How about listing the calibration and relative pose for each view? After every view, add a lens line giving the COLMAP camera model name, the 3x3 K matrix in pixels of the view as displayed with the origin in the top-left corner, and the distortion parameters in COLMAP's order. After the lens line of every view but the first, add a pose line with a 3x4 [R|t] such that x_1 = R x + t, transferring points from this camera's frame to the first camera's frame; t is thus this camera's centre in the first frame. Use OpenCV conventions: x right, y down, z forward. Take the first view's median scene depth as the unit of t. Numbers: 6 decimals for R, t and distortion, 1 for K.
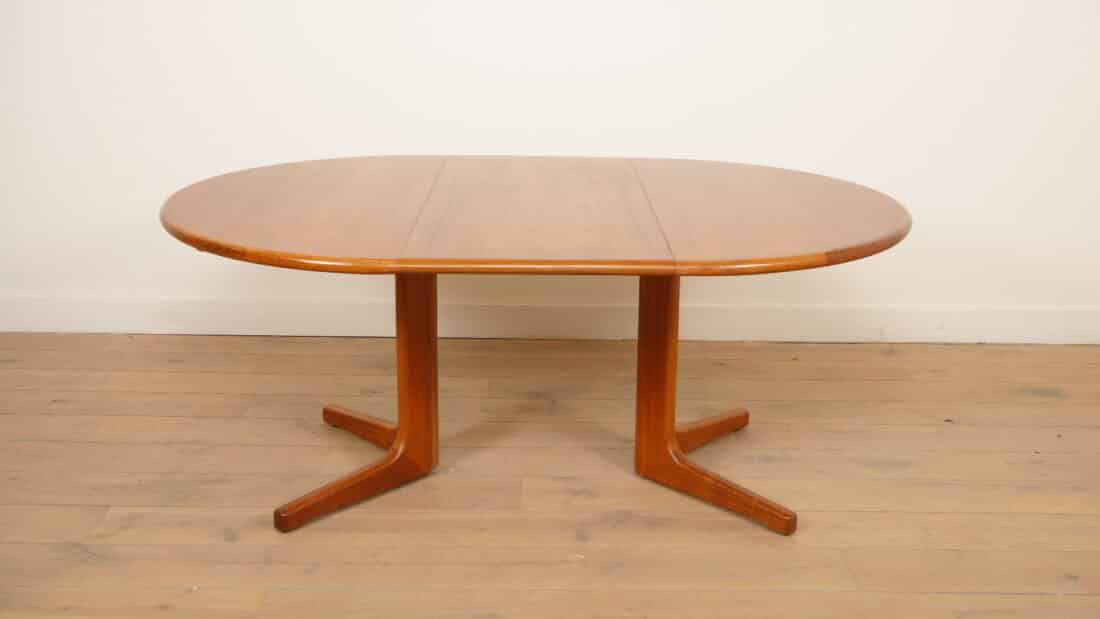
lens RADIAL K [[1162.8, 0, 550.0], [0, 1162.8, 309.5], [0, 0, 1]] dist [0.008249, 0.011203]
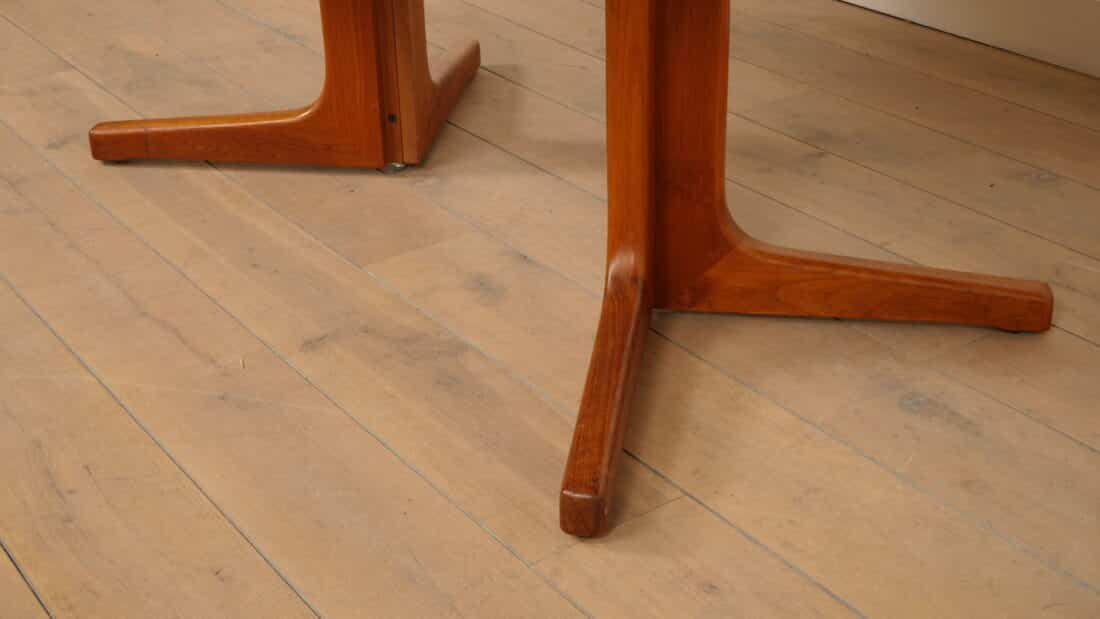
lens RADIAL K [[1600.2, 0, 569.1], [0, 1600.2, 309.8], [0, 0, 1]] dist [0.008550, -0.004516]
pose [[0.553251, 0.341458, -0.759816, 0.540592], [-0.213456, 0.939785, 0.266910, -0.014348], [0.805202, 0.014519, 0.592823, 0.644674]]
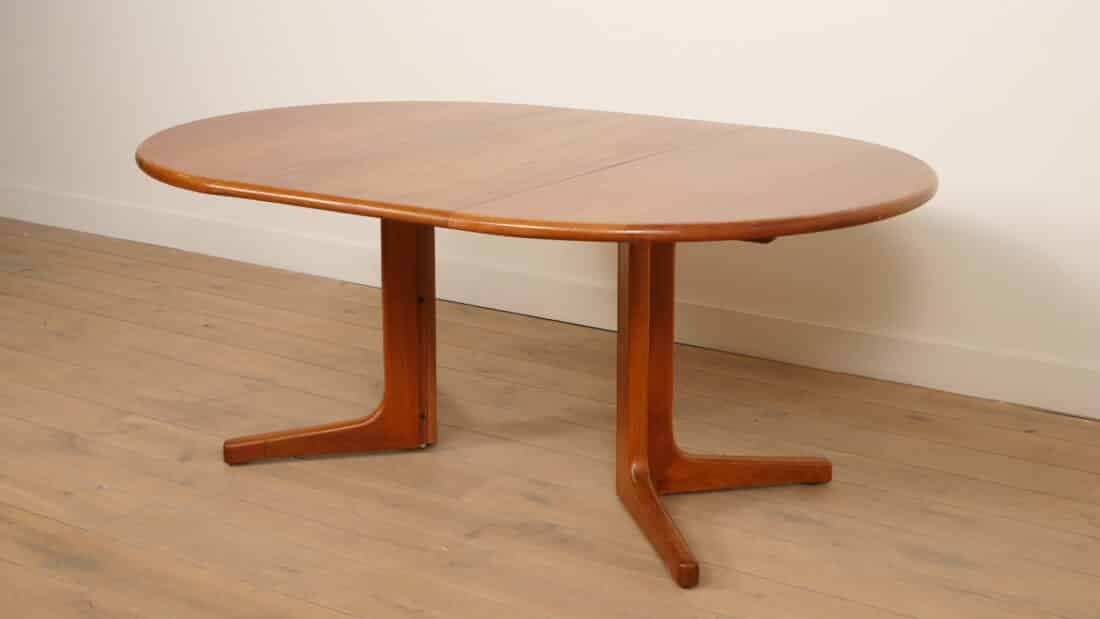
lens RADIAL K [[1677.5, 0, 550.0], [0, 1677.5, 309.5], [0, 0, 1]] dist [0.056537, 0.016414]
pose [[0.816908, 0.134792, -0.560796, 0.708191], [-0.156476, 0.987637, 0.009449, 0.006866], [0.555136, 0.080032, 0.827900, -0.028167]]
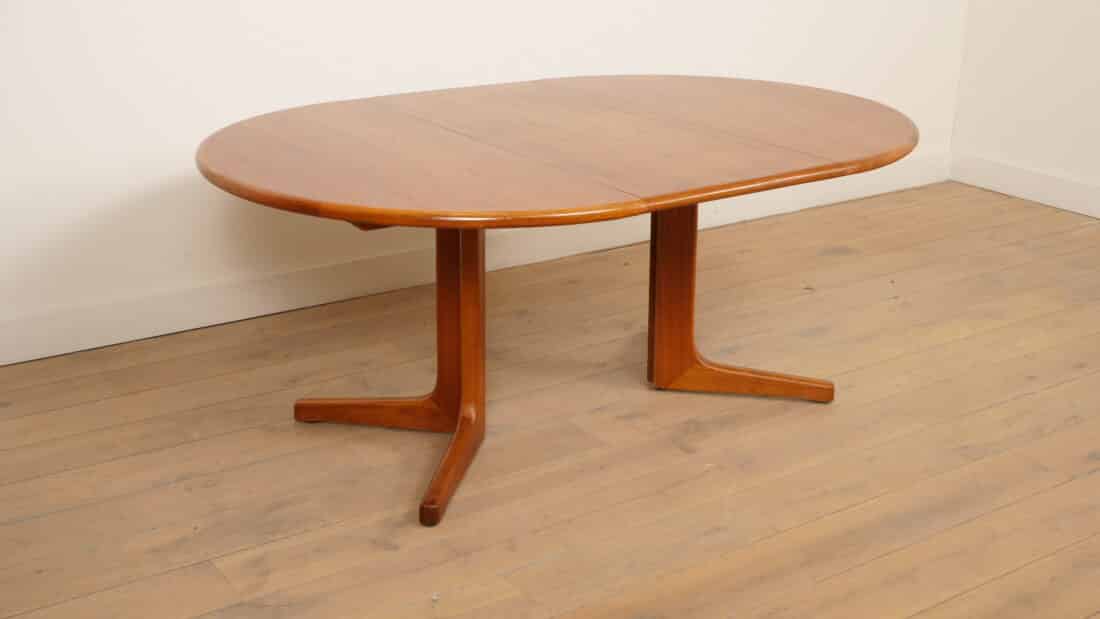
lens RADIAL K [[1414.4, 0, 550.0], [0, 1414.4, 309.5], [0, 0, 1]] dist [0.016703, 0.016761]
pose [[0.818150, -0.189354, 0.542932, -0.654065], [0.173002, 0.981533, 0.081624, -0.037384], [-0.548362, 0.027148, 0.835800, 0.051656]]
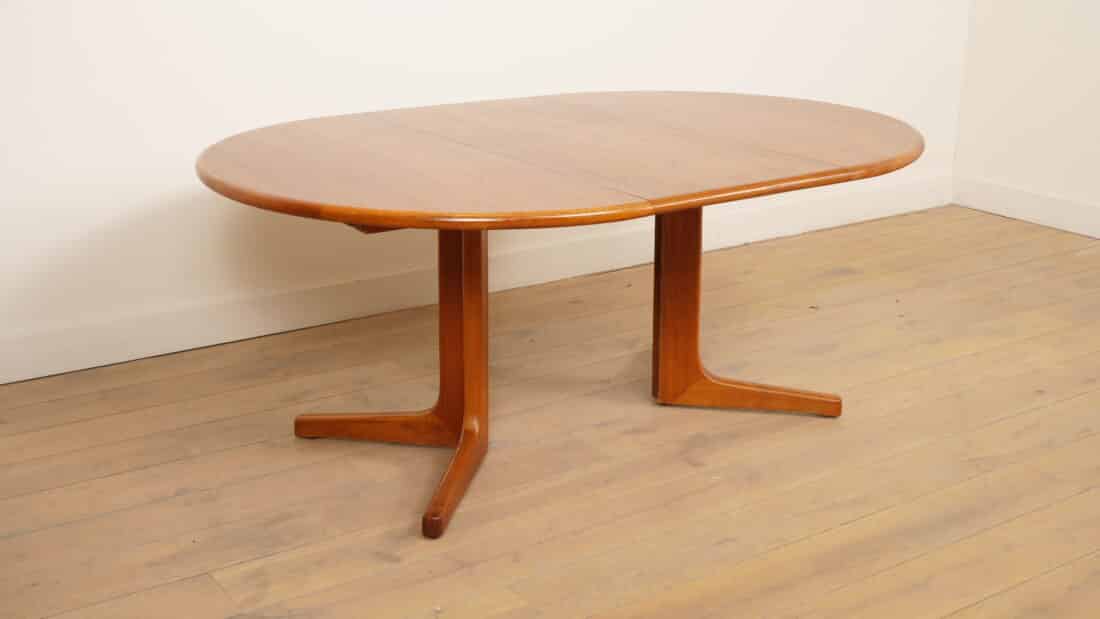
lens RADIAL K [[1414.4, 0, 550.0], [0, 1414.4, 309.5], [0, 0, 1]] dist [0.016703, 0.016761]
pose [[0.816857, -0.176708, 0.549108, -0.654068], [0.179474, 0.982532, 0.049201, -0.010301], [-0.548210, 0.058360, 0.834302, 0.065636]]
